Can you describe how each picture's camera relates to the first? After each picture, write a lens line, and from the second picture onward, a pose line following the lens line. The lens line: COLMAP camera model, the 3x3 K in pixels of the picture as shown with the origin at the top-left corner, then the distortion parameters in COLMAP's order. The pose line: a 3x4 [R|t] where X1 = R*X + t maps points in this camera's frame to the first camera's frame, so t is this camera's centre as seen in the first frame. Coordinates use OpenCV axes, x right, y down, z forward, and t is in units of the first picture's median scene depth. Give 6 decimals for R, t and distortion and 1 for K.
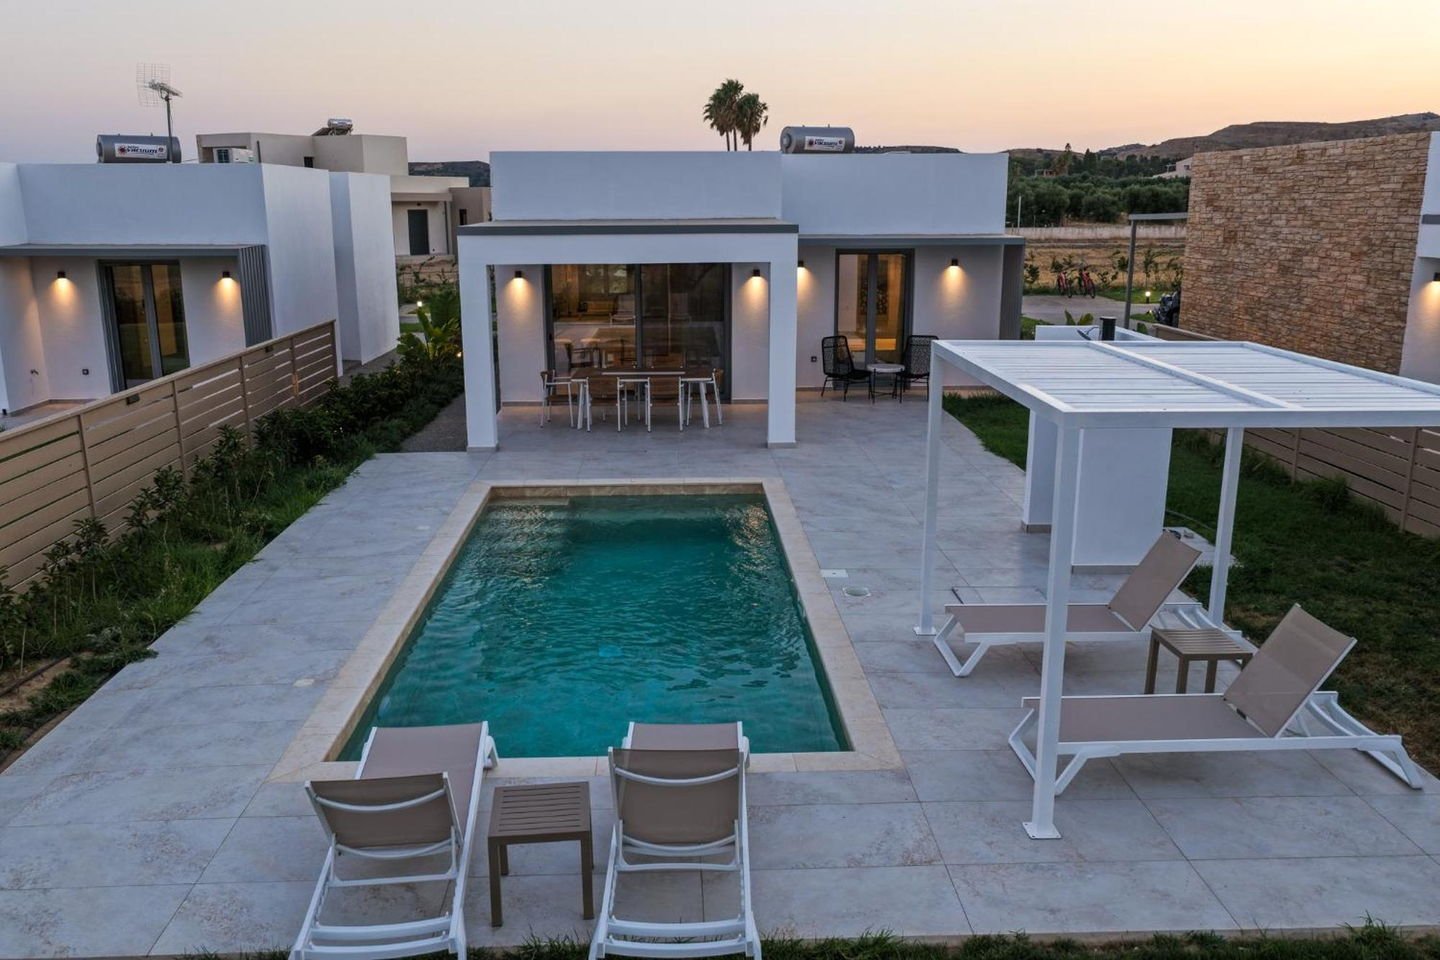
lens RADIAL K [[1193.1, 0, 719.2], [0, 1193.1, 482.1], [0, 0, 1]] dist [-0.000438, 0.030098]
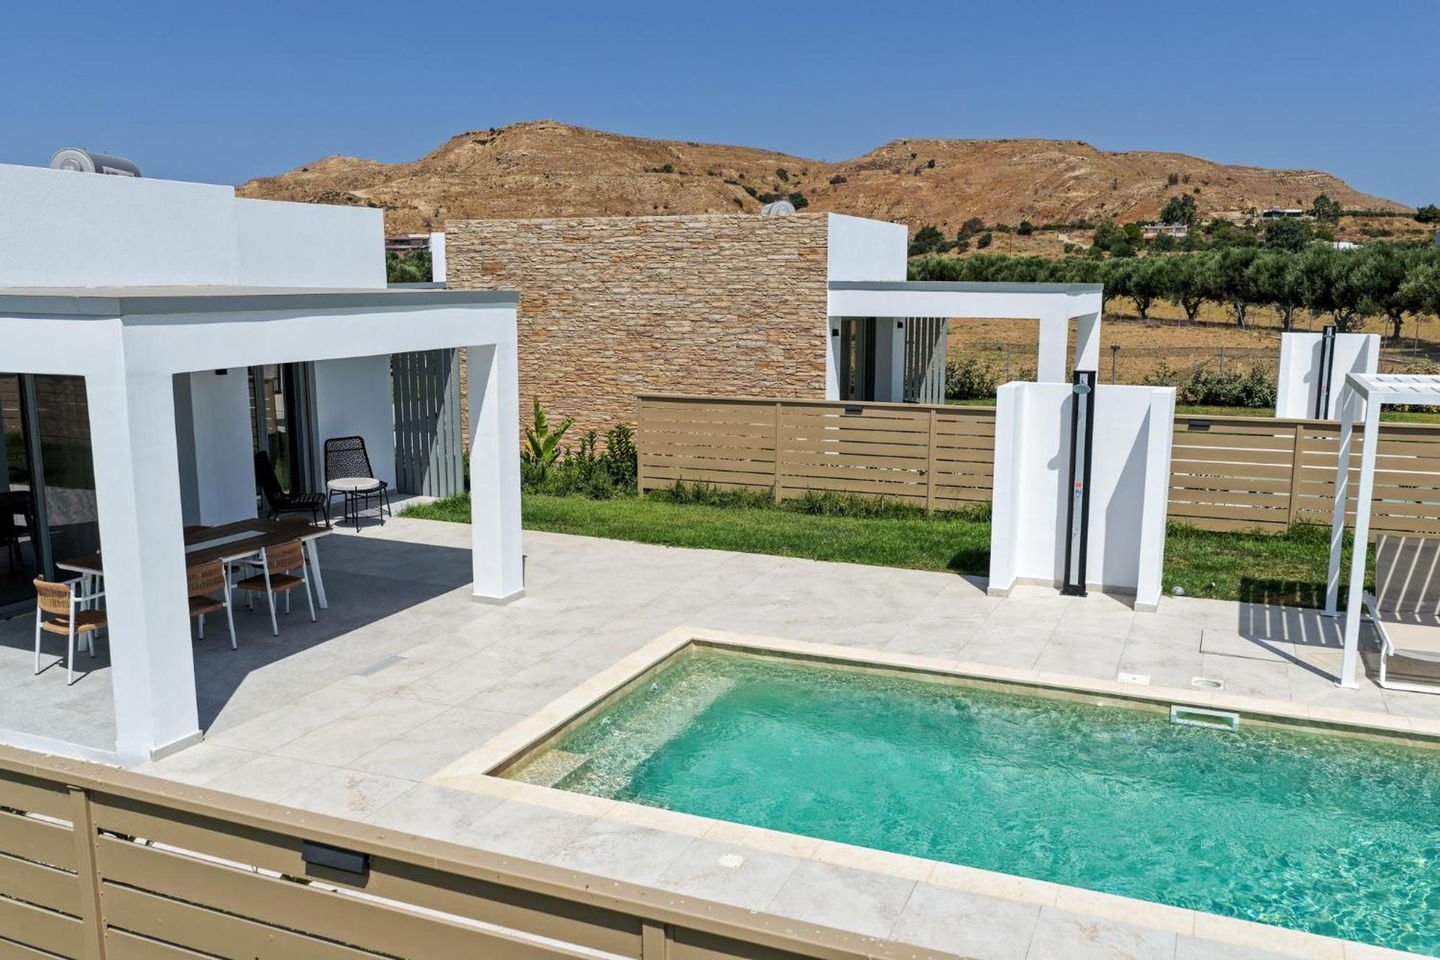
lens RADIAL K [[1193.1, 0, 720.4], [0, 1193.1, 490.4], [0, 0, 1]] dist [-0.000438, 0.030098]
pose [[0.426194, -0.152098, 0.891754, -0.542882], [0.203846, 0.976559, 0.069139, -0.123116], [-0.881366, 0.152314, 0.447208, 0.593031]]
